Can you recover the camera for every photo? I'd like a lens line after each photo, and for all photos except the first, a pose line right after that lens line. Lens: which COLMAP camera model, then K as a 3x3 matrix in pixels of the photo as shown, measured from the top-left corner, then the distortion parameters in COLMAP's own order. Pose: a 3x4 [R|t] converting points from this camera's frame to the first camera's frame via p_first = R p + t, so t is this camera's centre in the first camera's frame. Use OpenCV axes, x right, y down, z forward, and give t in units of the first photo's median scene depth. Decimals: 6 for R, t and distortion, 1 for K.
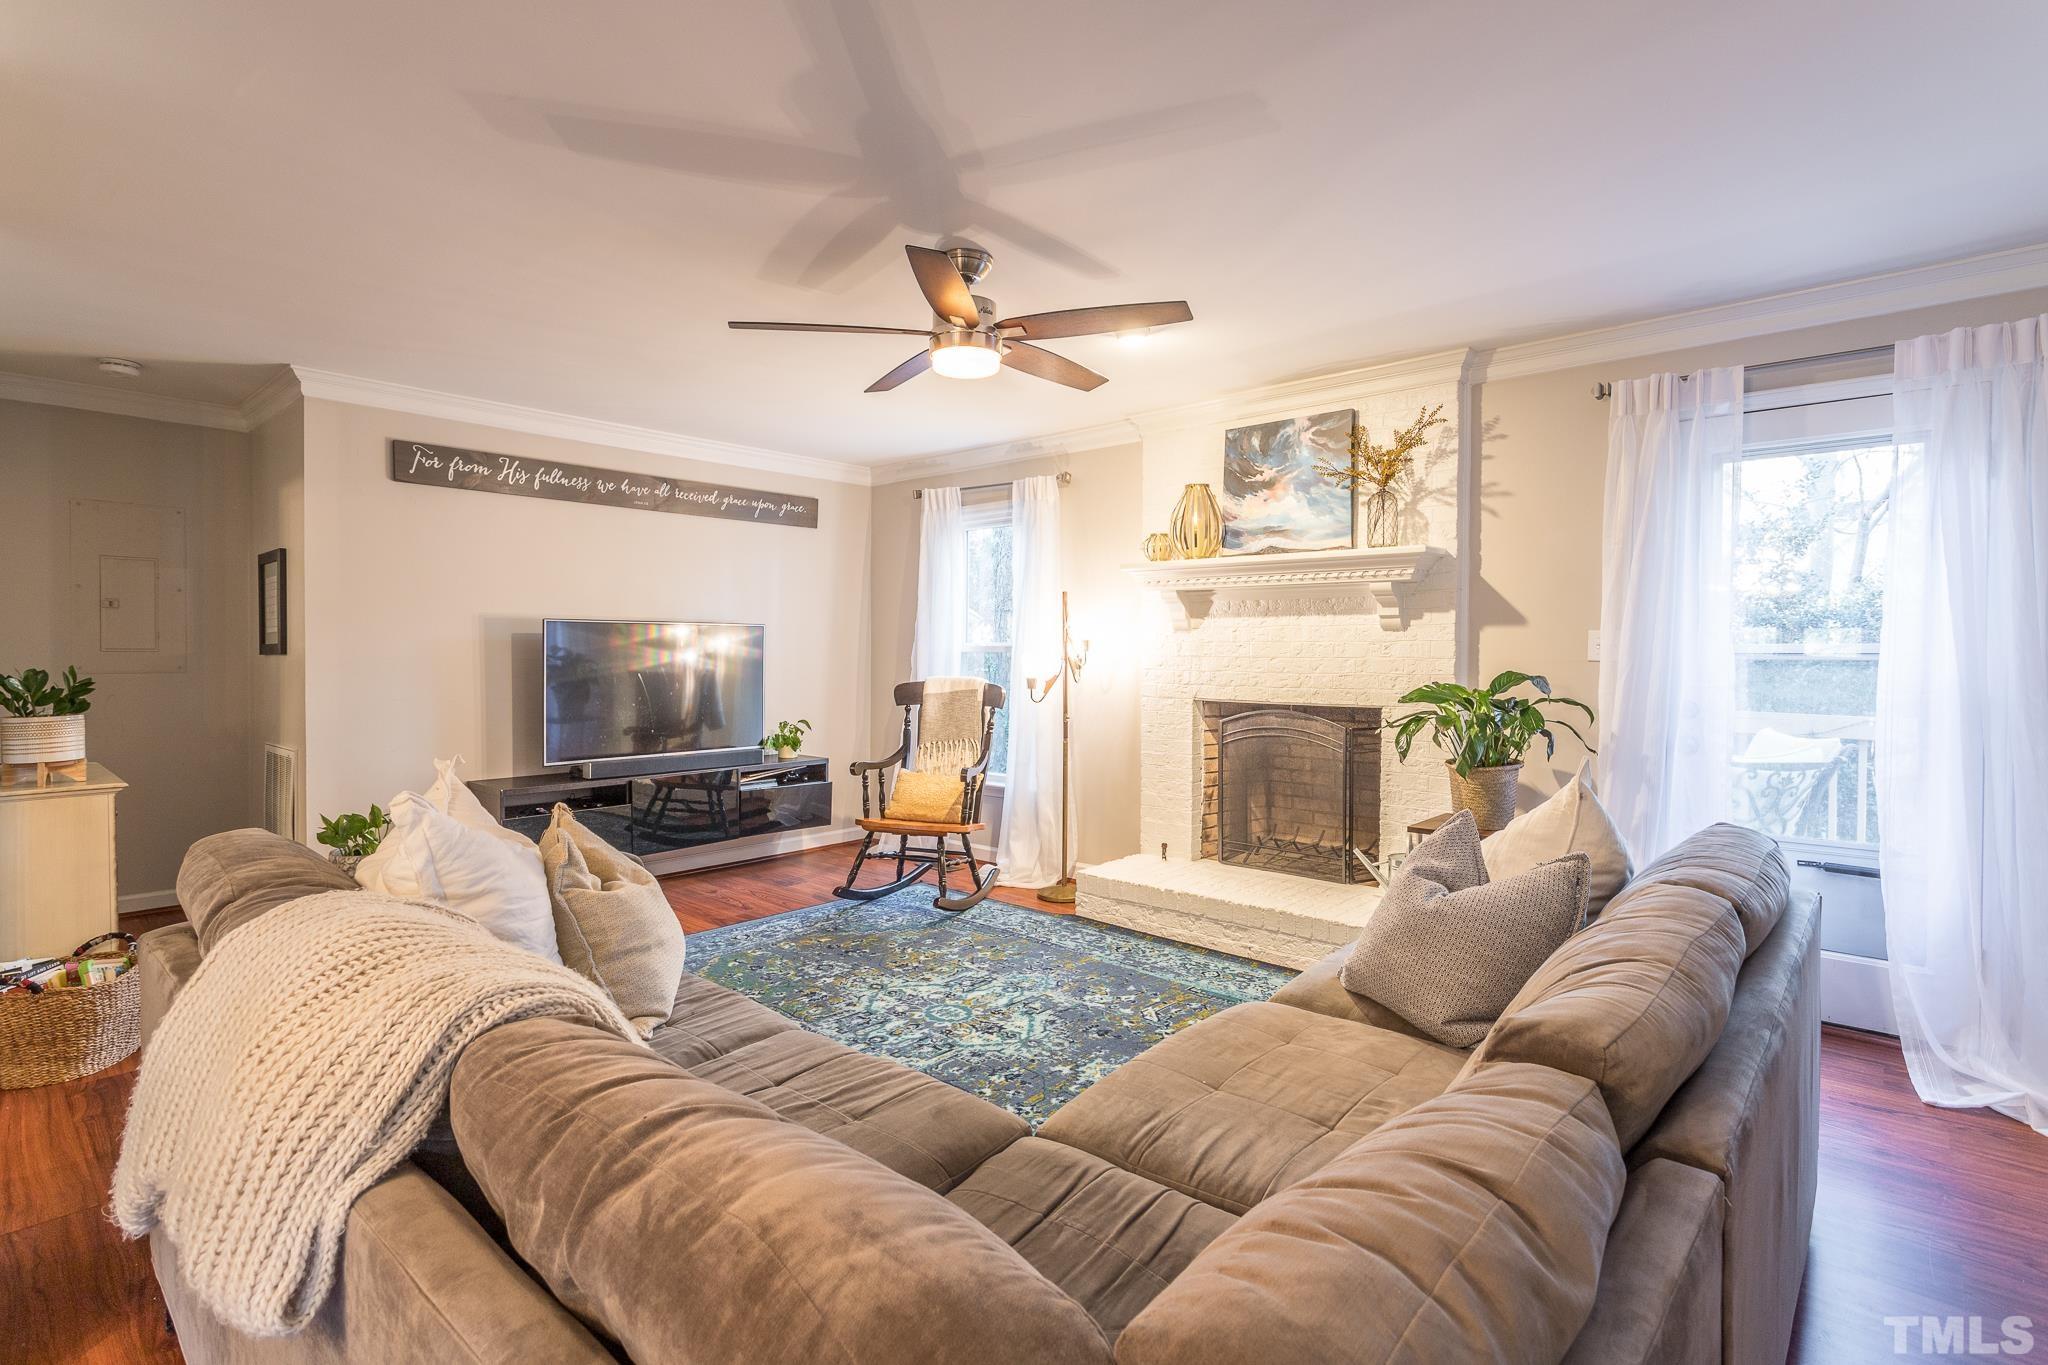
lens RADIAL K [[986.7, 0, 1031.5], [0, 986.7, 662.8], [0, 0, 1]] dist [0.001283, 0.000867]
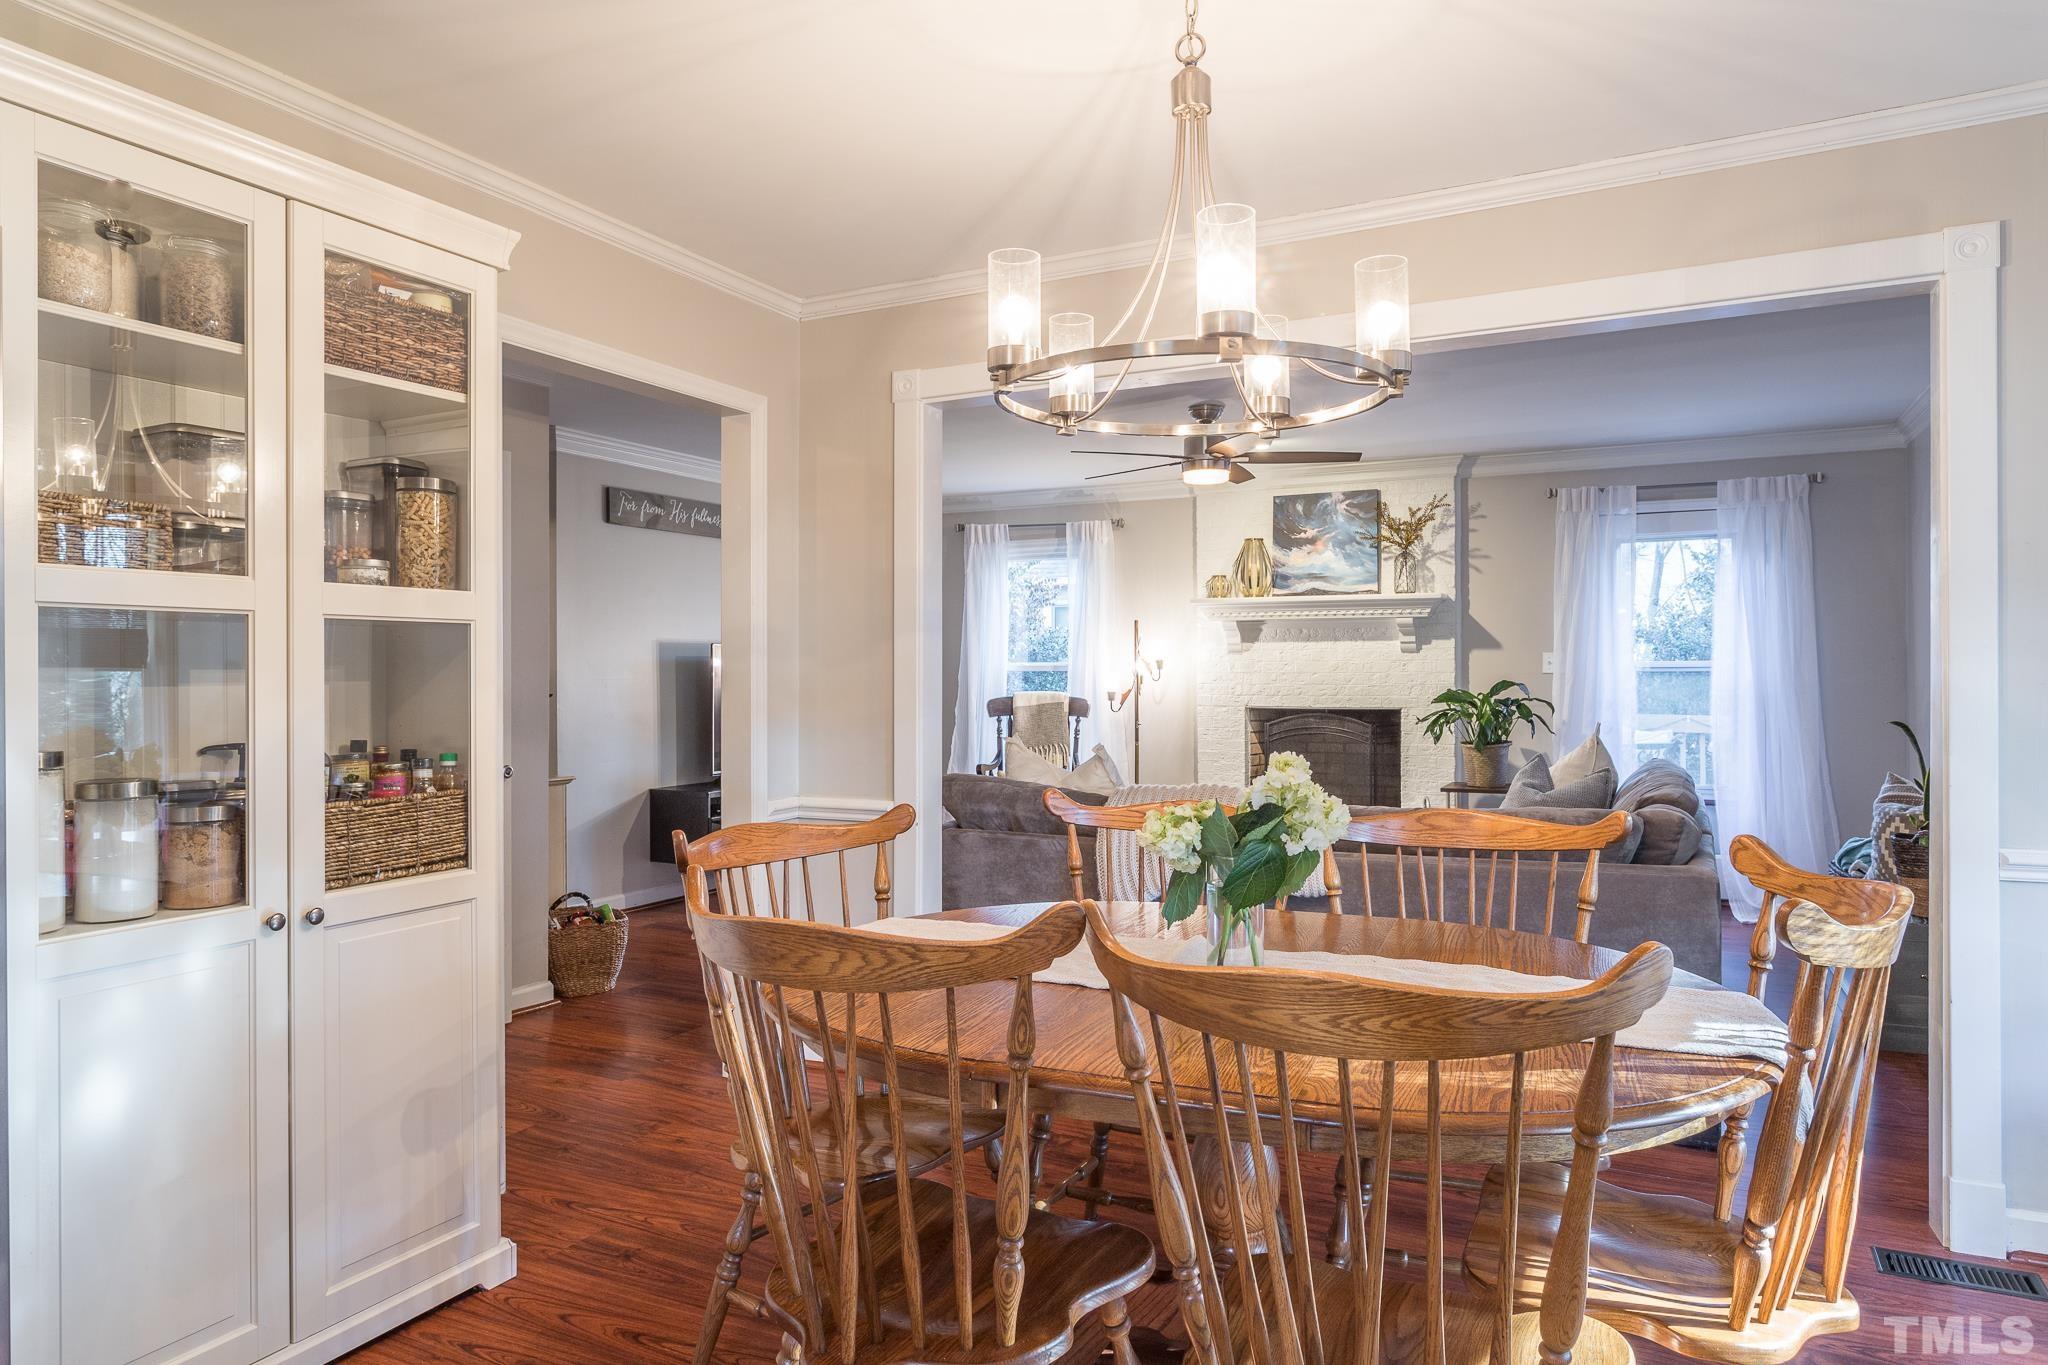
lens RADIAL K [[1259.5, 0, 1037.0], [0, 1259.5, 669.4], [0, 0, 1]] dist [-0.005272, -0.001324]
pose [[0.967050, -0.005951, 0.254516, -0.597068], [0.009213, 0.999890, -0.011625, 0.006506], [-0.254419, 0.013586, 0.966999, -0.578861]]
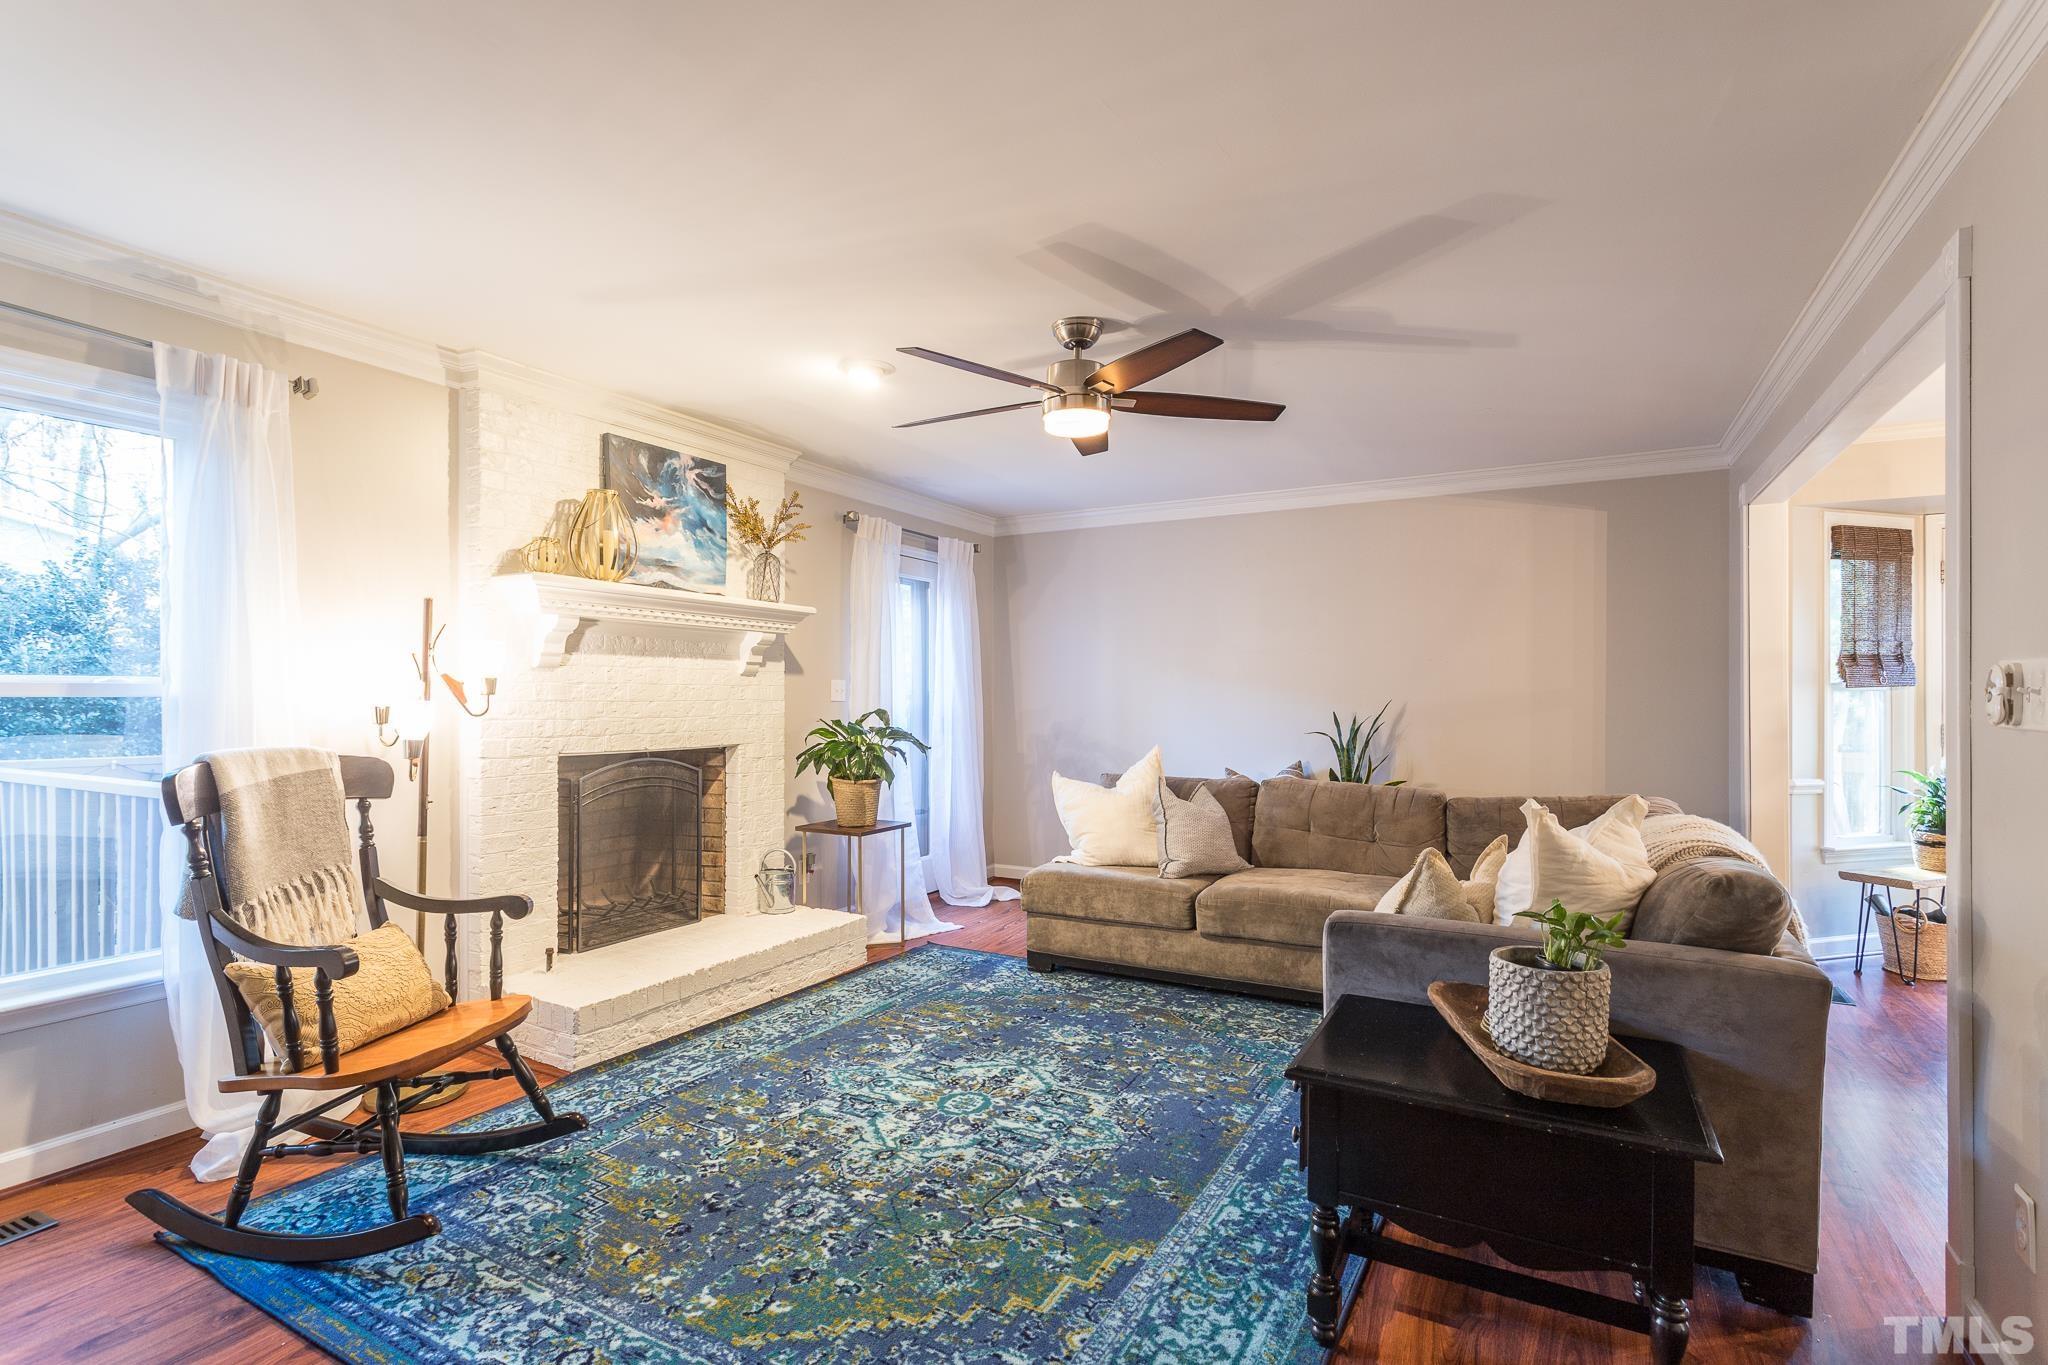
lens RADIAL K [[985.0, 0, 1025.2], [0, 985.0, 696.5], [0, 0, 1]] dist [0.001162, 0.000474]
pose [[-0.226173, -0.002370, 0.974084, -0.813373], [0.009592, 0.999943, 0.004660, -0.011847], [-0.974040, 0.010397, -0.226138, 0.971499]]
